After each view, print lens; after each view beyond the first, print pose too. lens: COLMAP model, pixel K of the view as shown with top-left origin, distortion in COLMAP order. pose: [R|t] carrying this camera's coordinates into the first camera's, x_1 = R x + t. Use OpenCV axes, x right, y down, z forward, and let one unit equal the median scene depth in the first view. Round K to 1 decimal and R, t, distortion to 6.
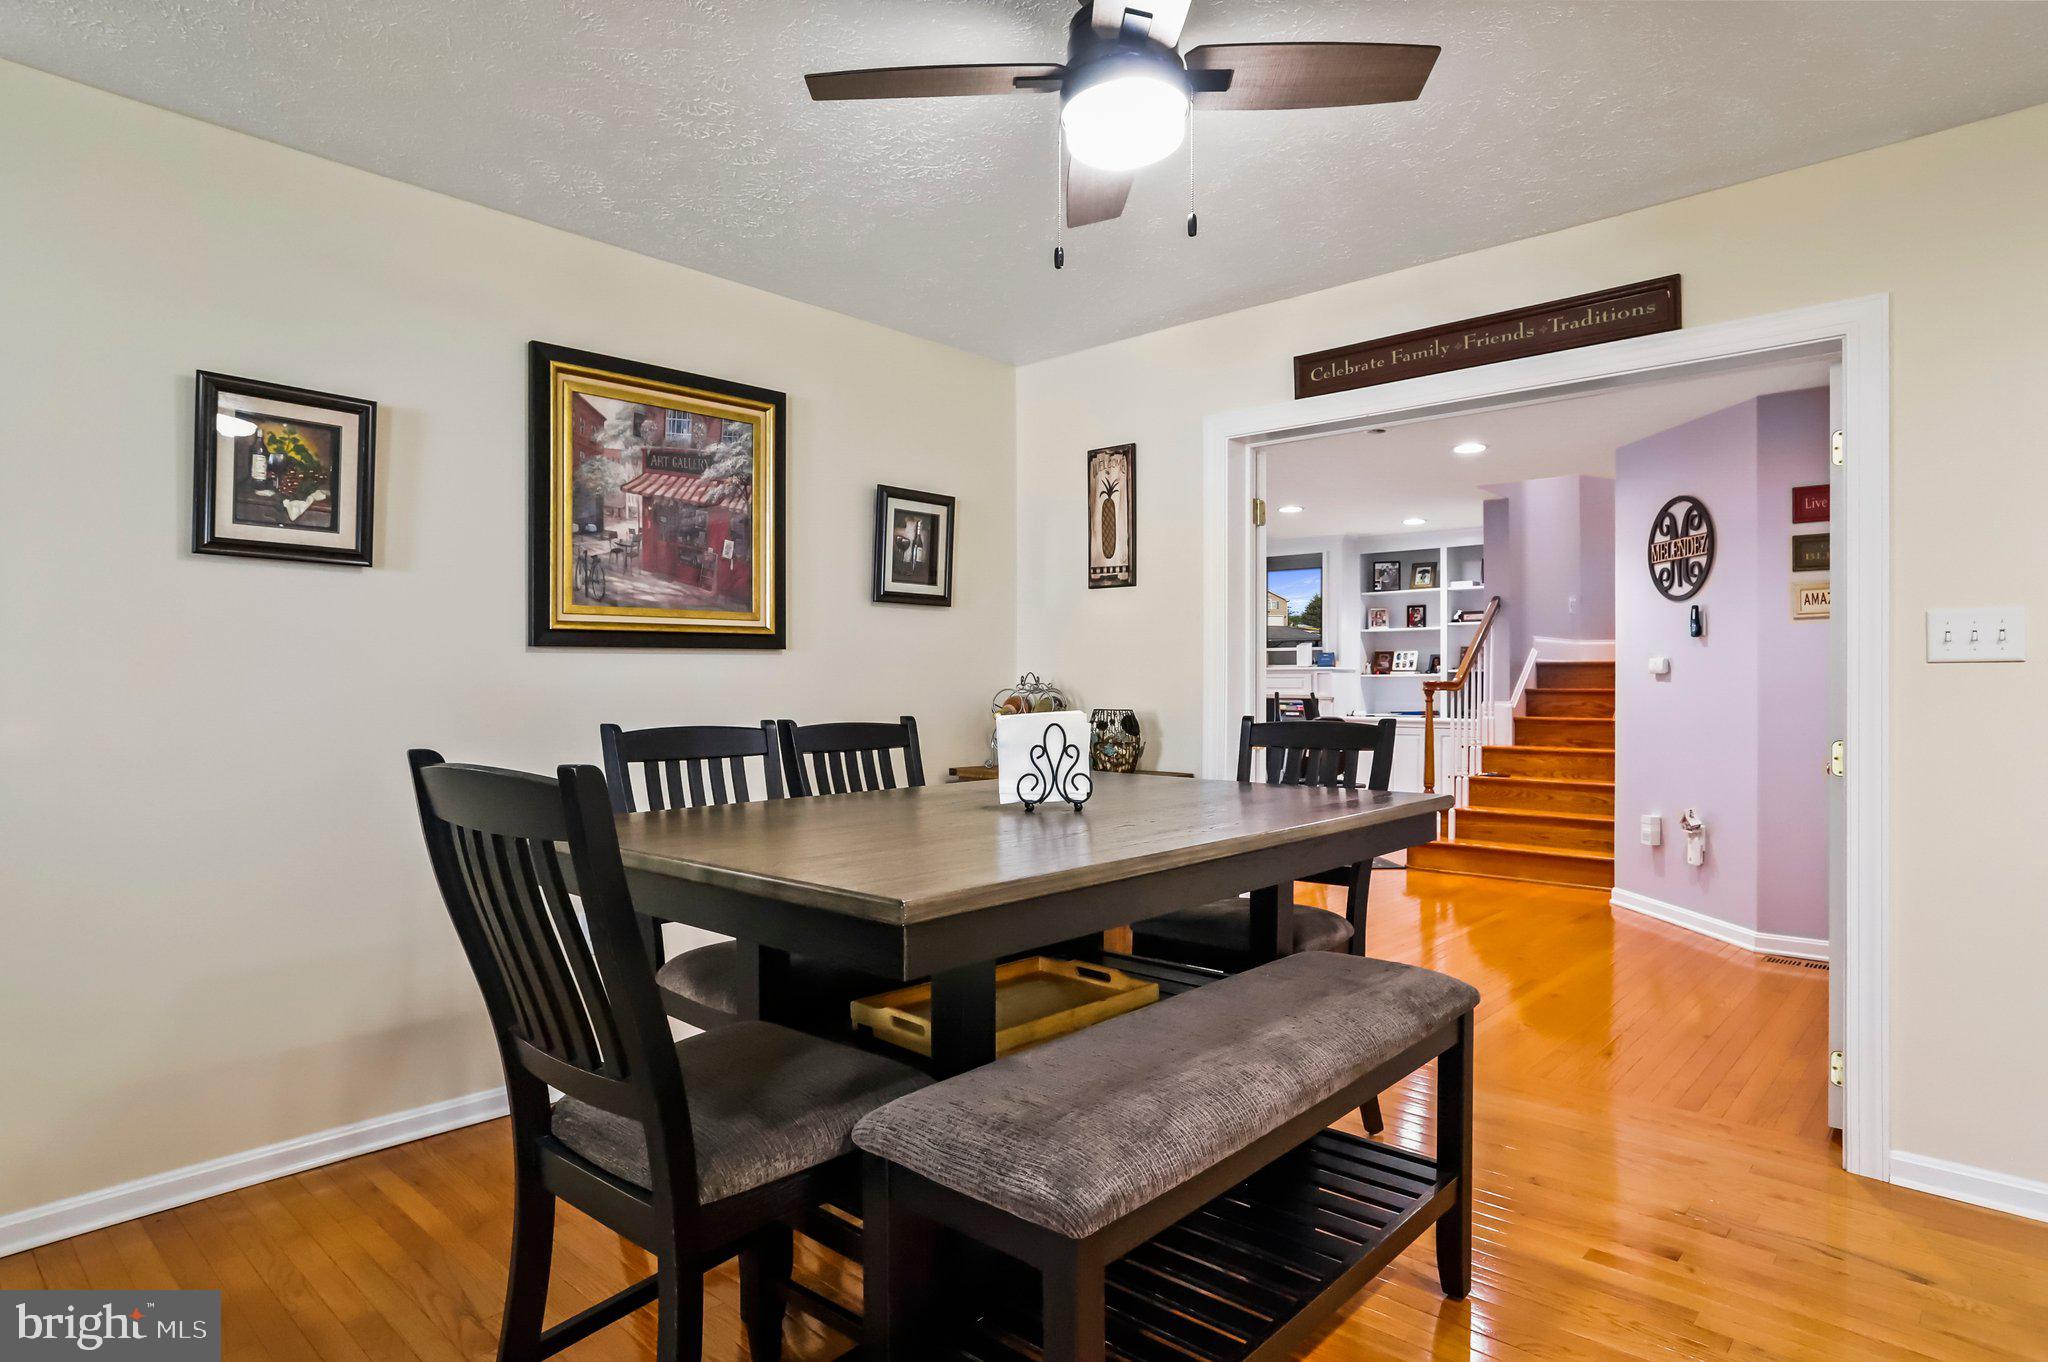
lens RADIAL K [[1104.6, 0, 1027.8], [0, 1104.6, 674.2], [0, 0, 1]] dist [-0.002462, 0.001525]
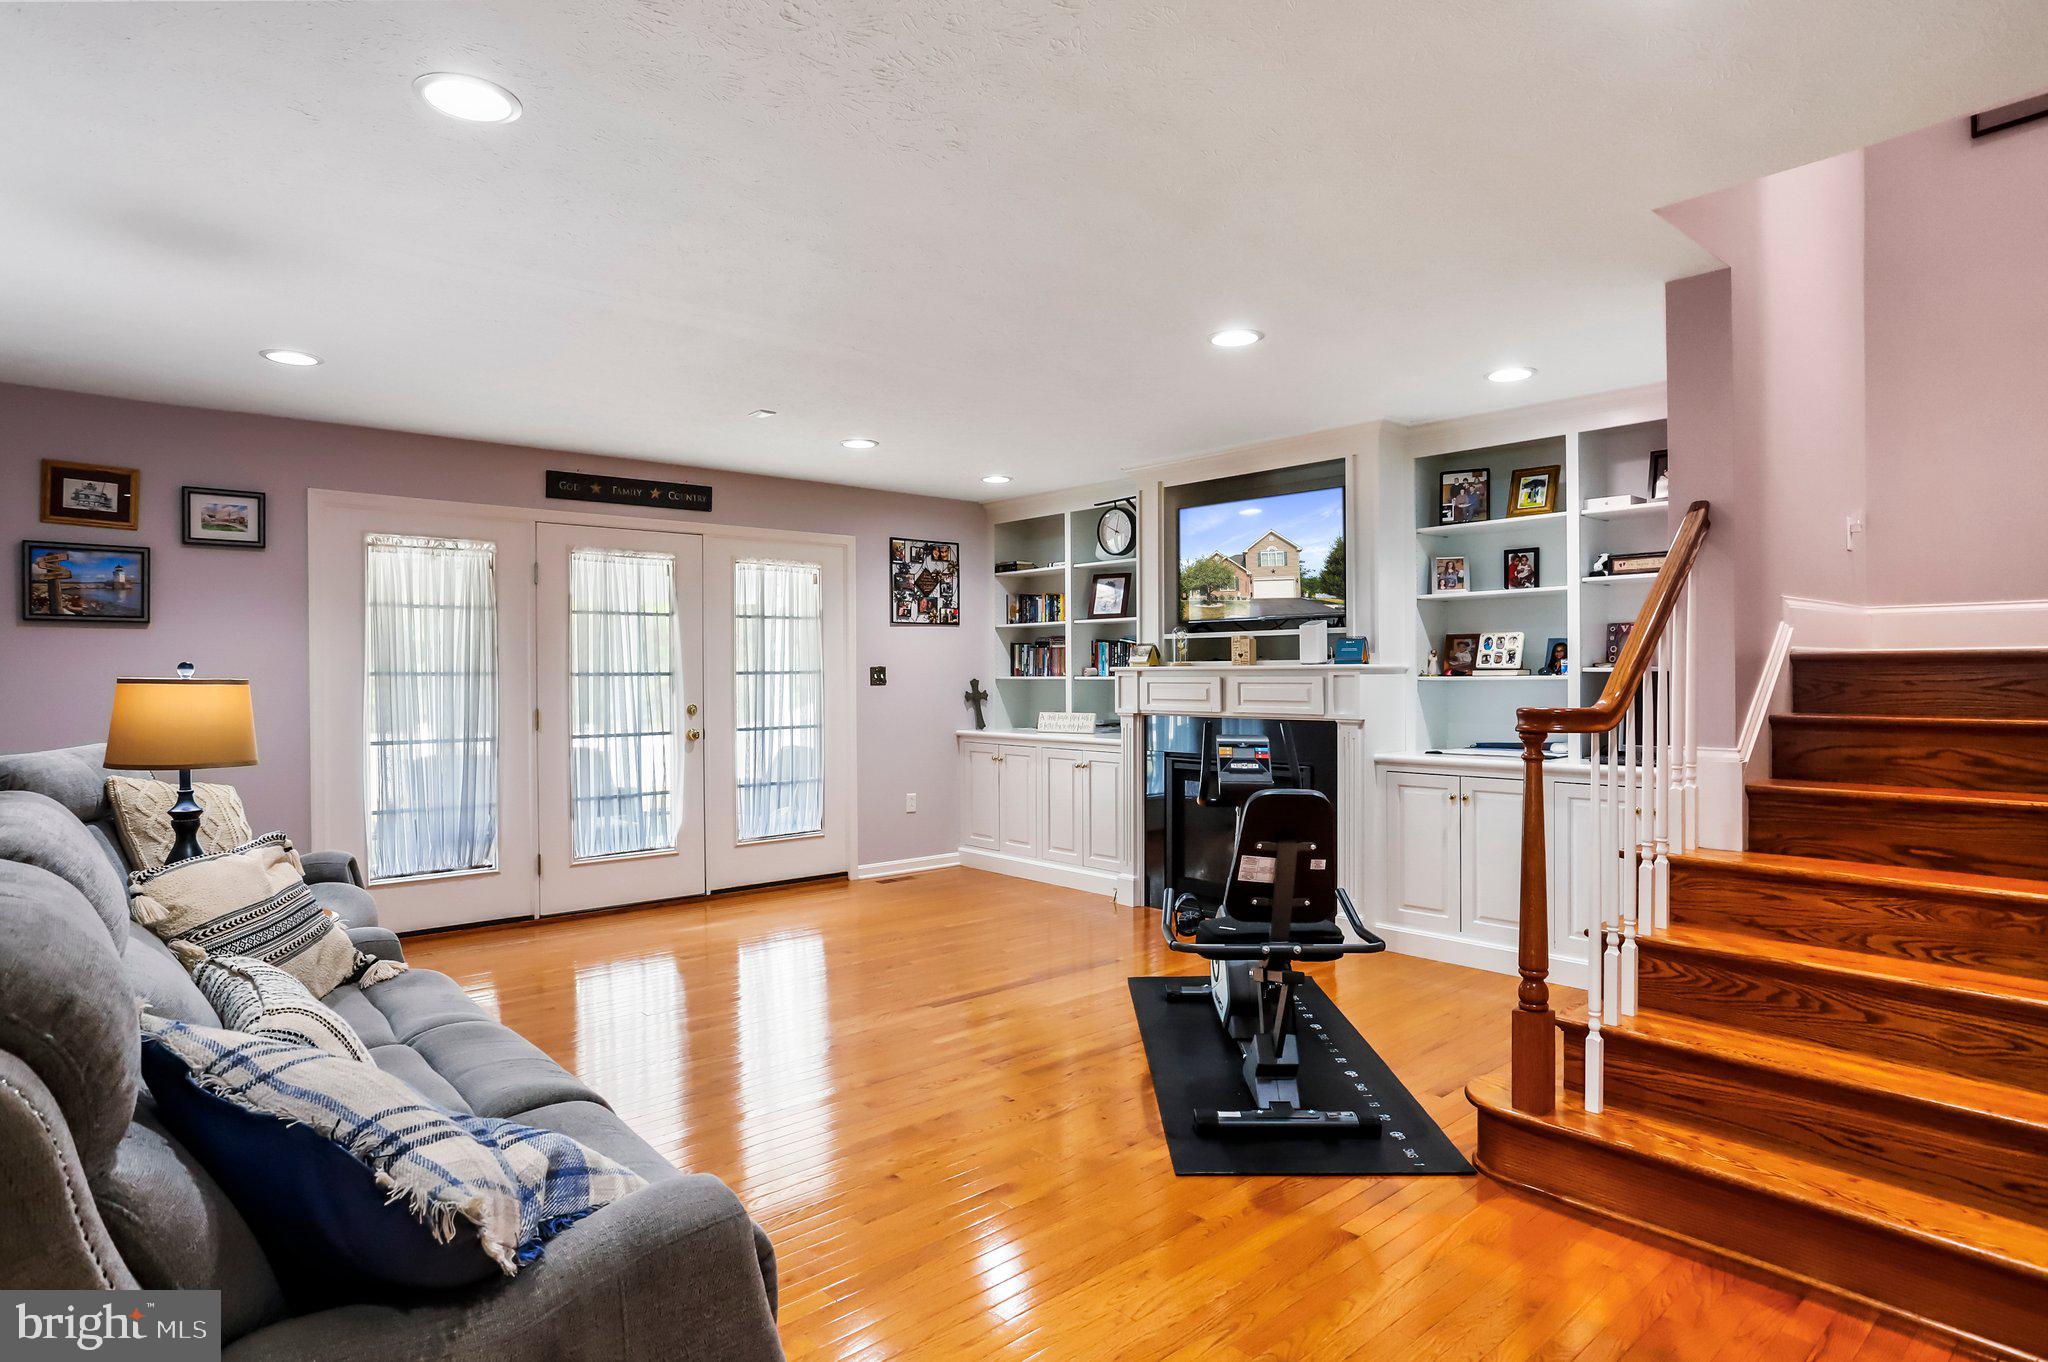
lens RADIAL K [[1104.6, 0, 1028.9], [0, 1104.6, 676.9], [0, 0, 1]] dist [-0.002462, 0.001525]
pose [[0.994882, -0.009823, -0.100570, 0.168025], [0.011164, 0.999856, 0.012777, -0.008915], [0.100430, -0.013834, 0.994848, 0.442332]]
